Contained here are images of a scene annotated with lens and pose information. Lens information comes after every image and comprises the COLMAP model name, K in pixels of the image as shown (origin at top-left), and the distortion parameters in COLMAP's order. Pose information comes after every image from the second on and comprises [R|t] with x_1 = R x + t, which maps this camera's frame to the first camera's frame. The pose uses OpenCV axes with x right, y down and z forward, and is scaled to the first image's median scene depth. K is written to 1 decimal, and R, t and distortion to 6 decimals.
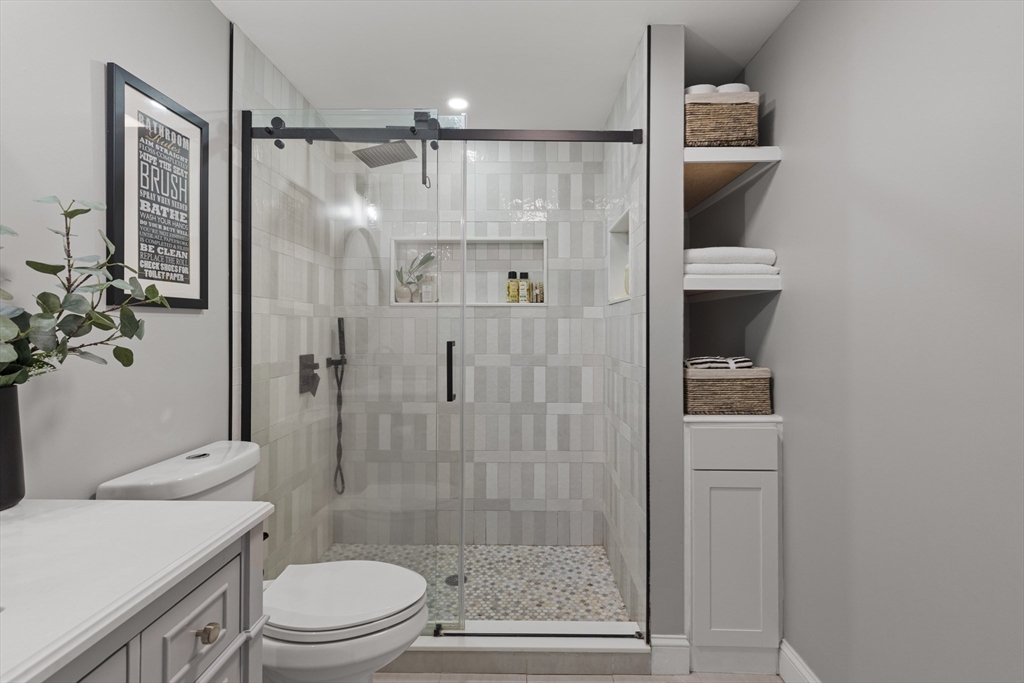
lens RADIAL K [[460.1, 0, 514.4], [0, 460.1, 330.8], [0, 0, 1]] dist [0.006901, -0.001107]
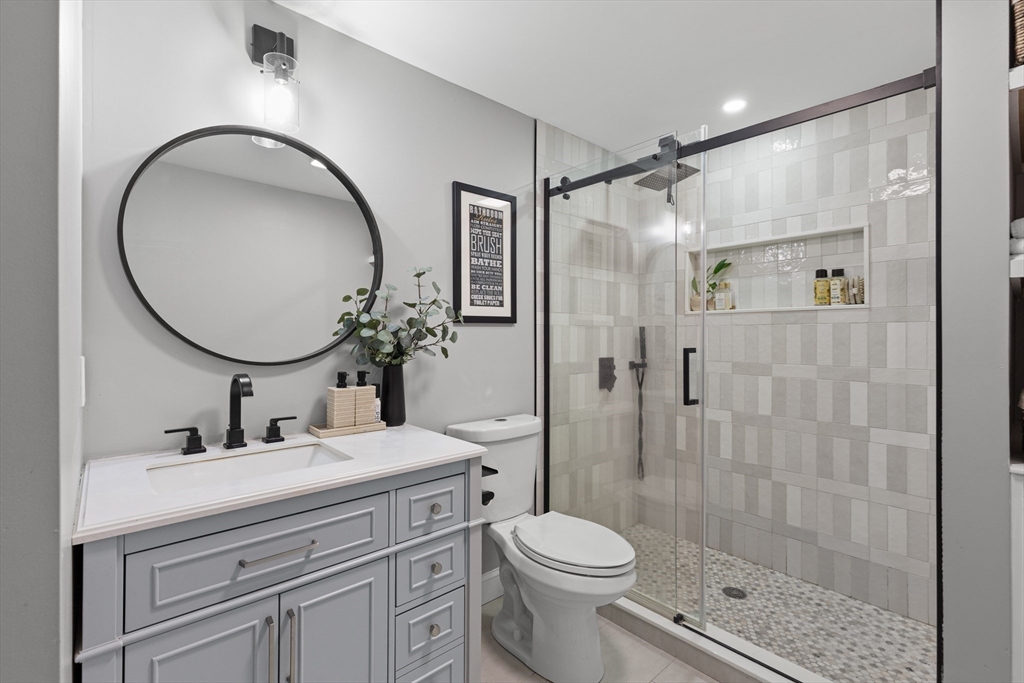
lens RADIAL K [[460.1, 0, 532.3], [0, 460.1, 340.5], [0, 0, 1]] dist [0.006901, -0.001107]
pose [[0.691392, 0.004554, -0.722465, 0.294323], [-0.001758, 0.999988, 0.004622, 0.000975], [0.722478, -0.001925, 0.691392, 0.014810]]
